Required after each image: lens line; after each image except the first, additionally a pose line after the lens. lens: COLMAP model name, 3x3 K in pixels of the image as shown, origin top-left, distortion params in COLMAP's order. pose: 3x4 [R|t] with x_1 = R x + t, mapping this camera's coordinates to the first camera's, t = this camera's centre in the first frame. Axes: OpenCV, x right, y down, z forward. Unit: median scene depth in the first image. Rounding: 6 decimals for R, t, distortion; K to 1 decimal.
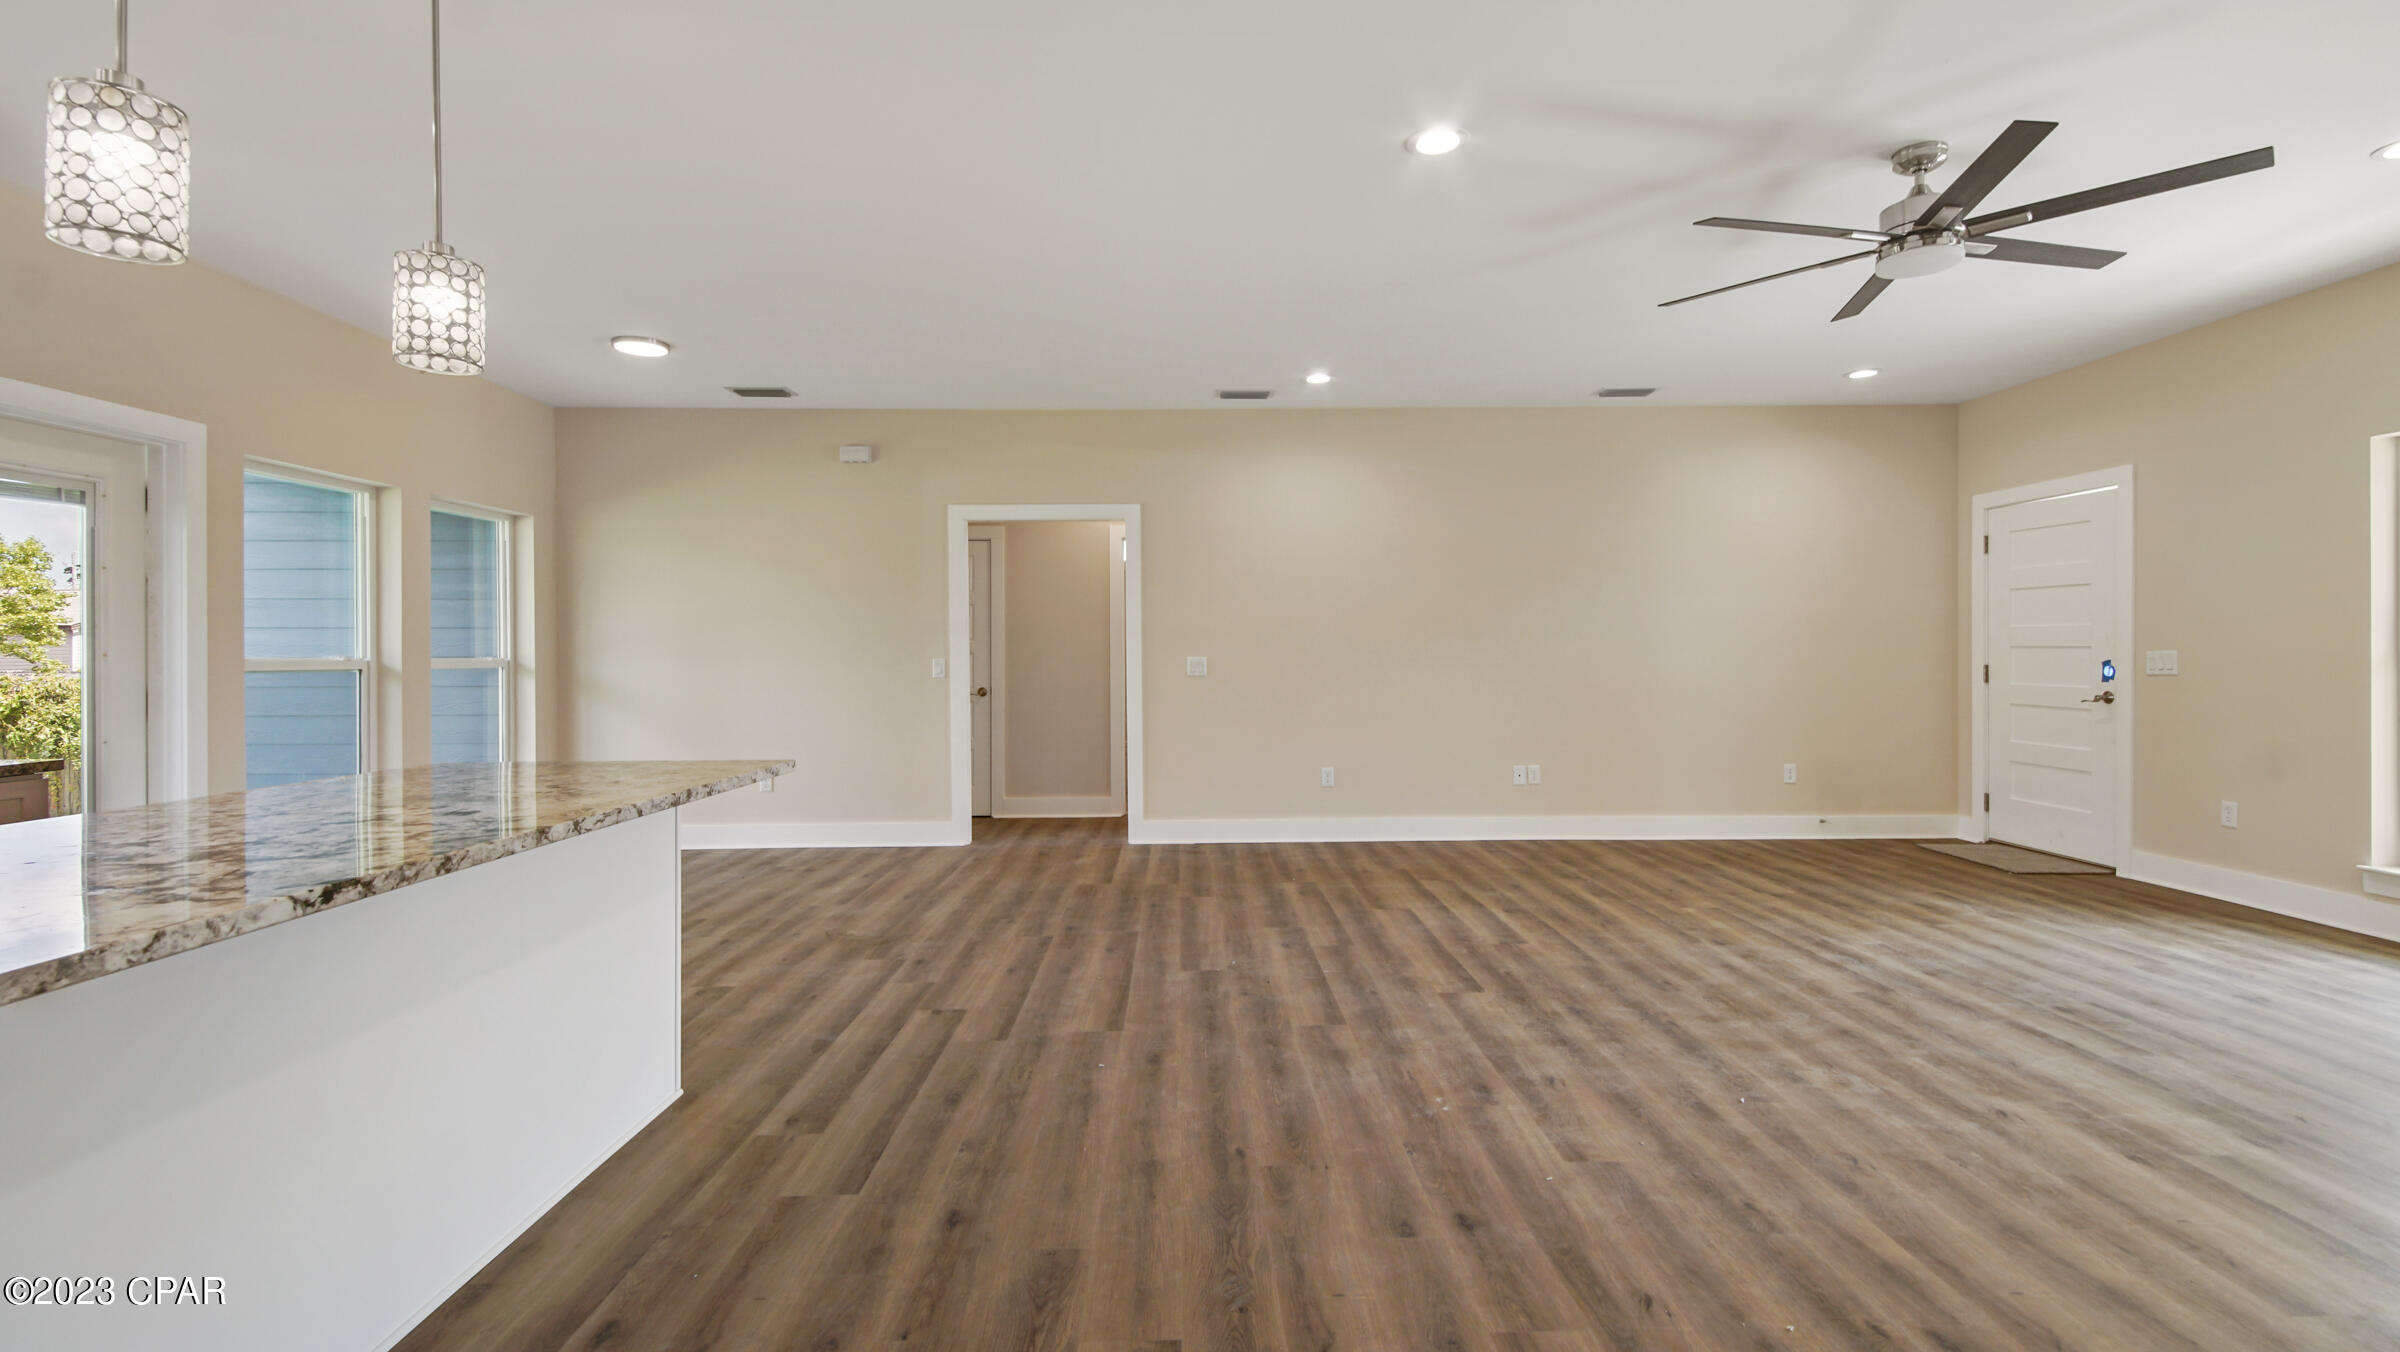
lens RADIAL K [[1086.1, 0, 1207.0], [0, 1086.1, 647.6], [0, 0, 1]] dist [0.029799, -0.022950]
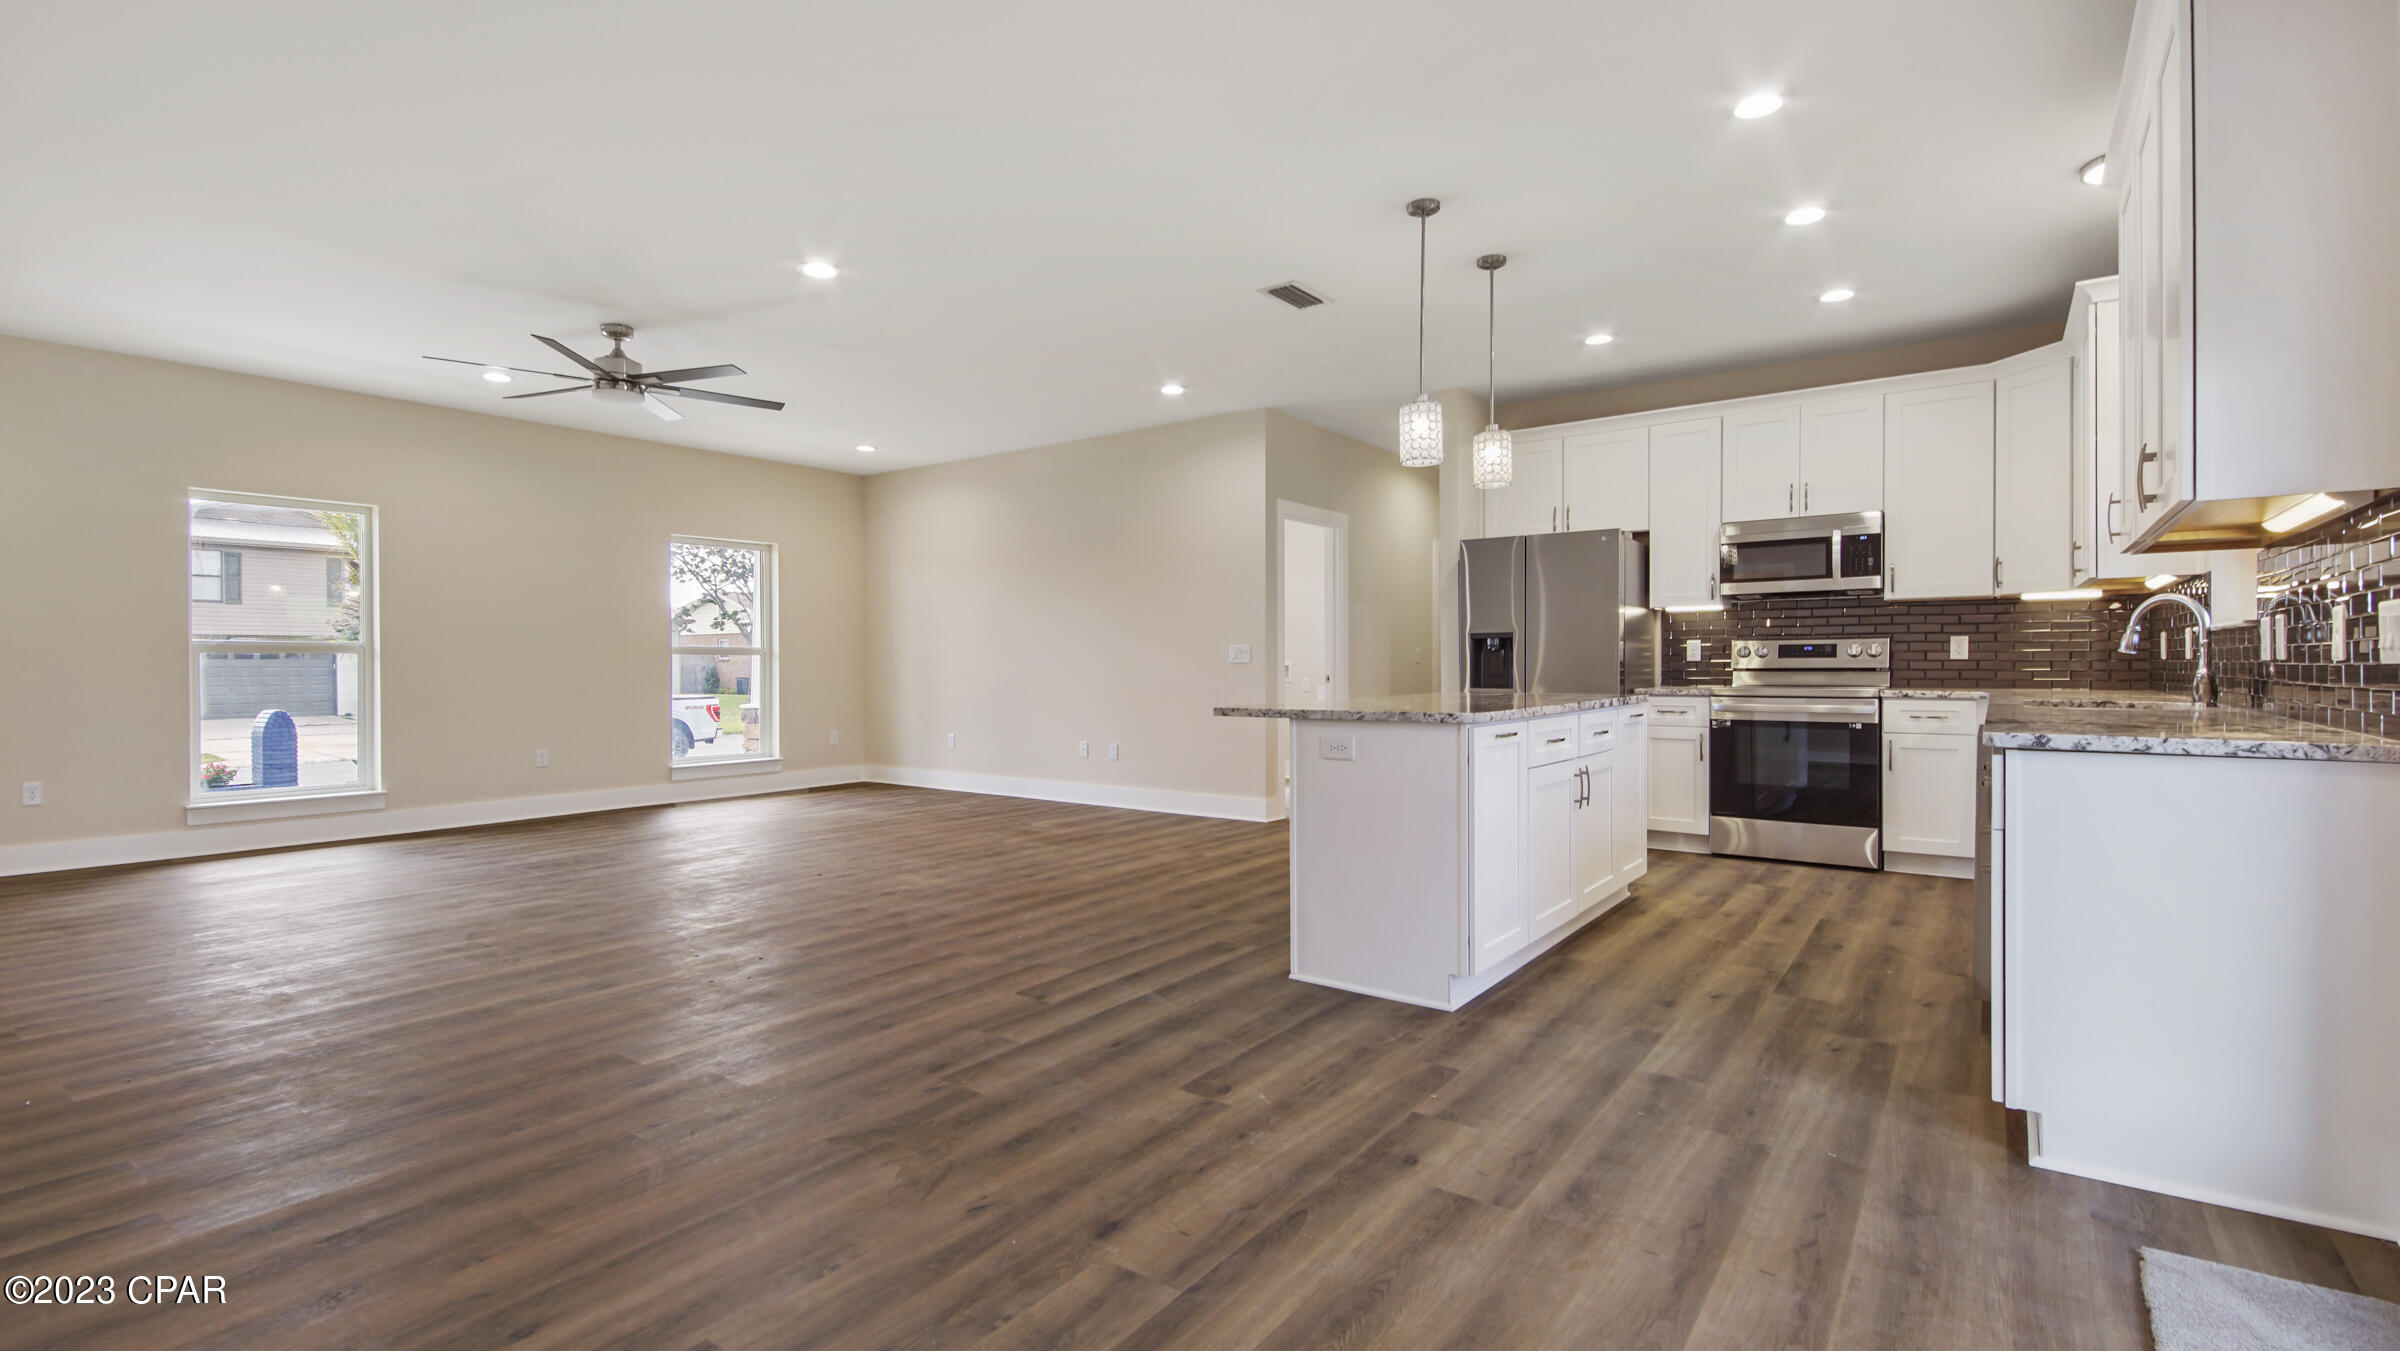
lens RADIAL K [[1101.7, 0, 1167.2], [0, 1101.7, 683.8], [0, 0, 1]] dist [0.034409, -0.024563]
pose [[-0.786033, -0.005951, 0.618155, -0.846934], [0.003157, 0.999902, 0.013641, 0.040500], [-0.618176, 0.012674, -0.785938, 1.531597]]
